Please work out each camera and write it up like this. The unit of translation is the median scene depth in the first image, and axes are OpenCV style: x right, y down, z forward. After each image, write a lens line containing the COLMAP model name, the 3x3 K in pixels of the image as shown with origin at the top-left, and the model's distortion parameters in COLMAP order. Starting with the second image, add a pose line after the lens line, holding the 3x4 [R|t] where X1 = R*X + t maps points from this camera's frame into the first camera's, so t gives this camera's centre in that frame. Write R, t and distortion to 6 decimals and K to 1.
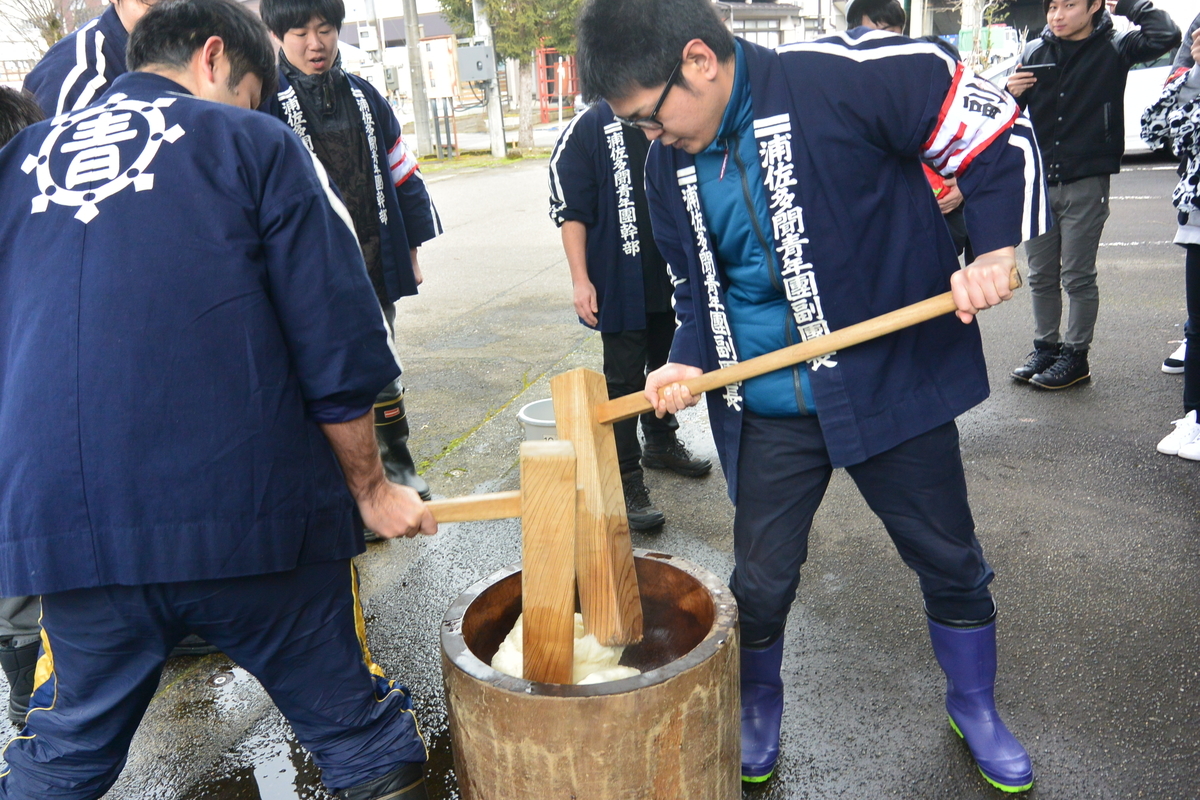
lens RADIAL K [[967.0, 0, 574.9], [0, 967.0, 402.7], [0, 0, 1]] dist [0.004808, 0.005324]
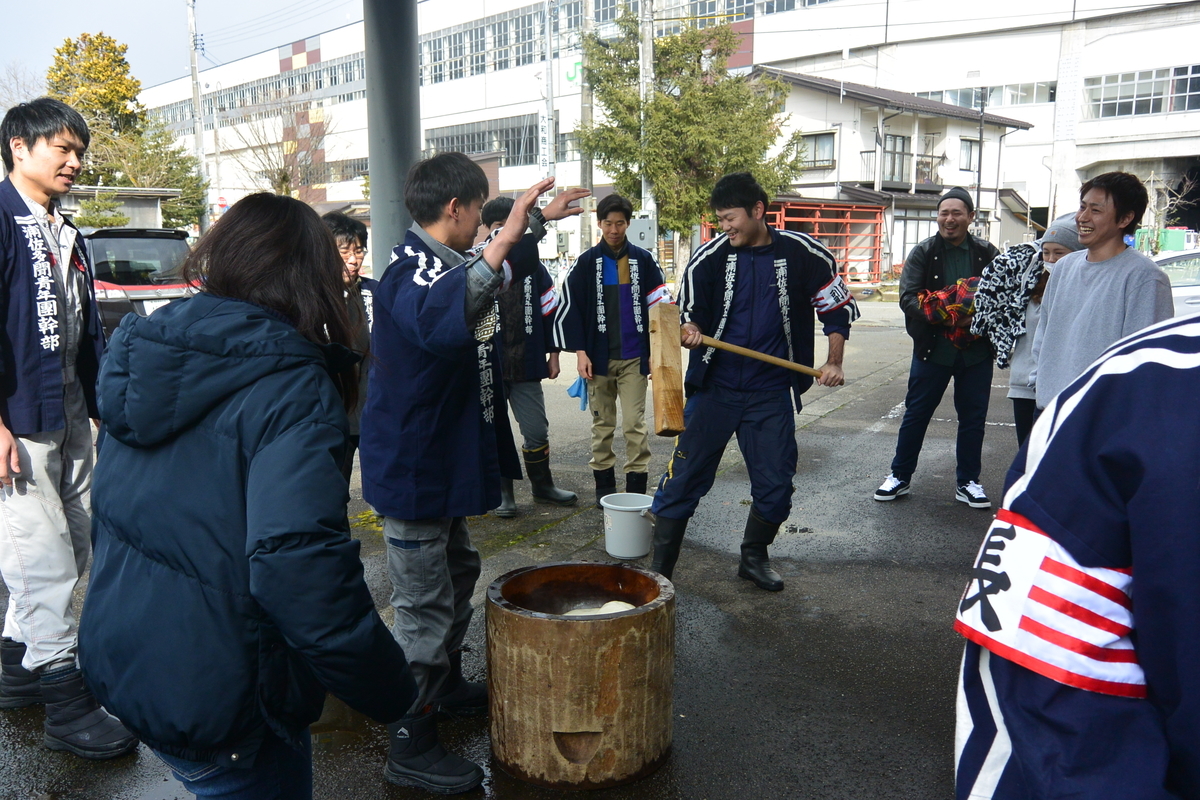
lens RADIAL K [[963.4, 0, 589.0], [0, 963.4, 401.7], [0, 0, 1]] dist [-0.002667, 0.014514]
pose [[0.985524, 0.086034, -0.146083, 0.212575], [-0.108643, 0.981983, -0.154615, 0.146246], [0.130149, 0.168248, 0.977115, -0.543575]]
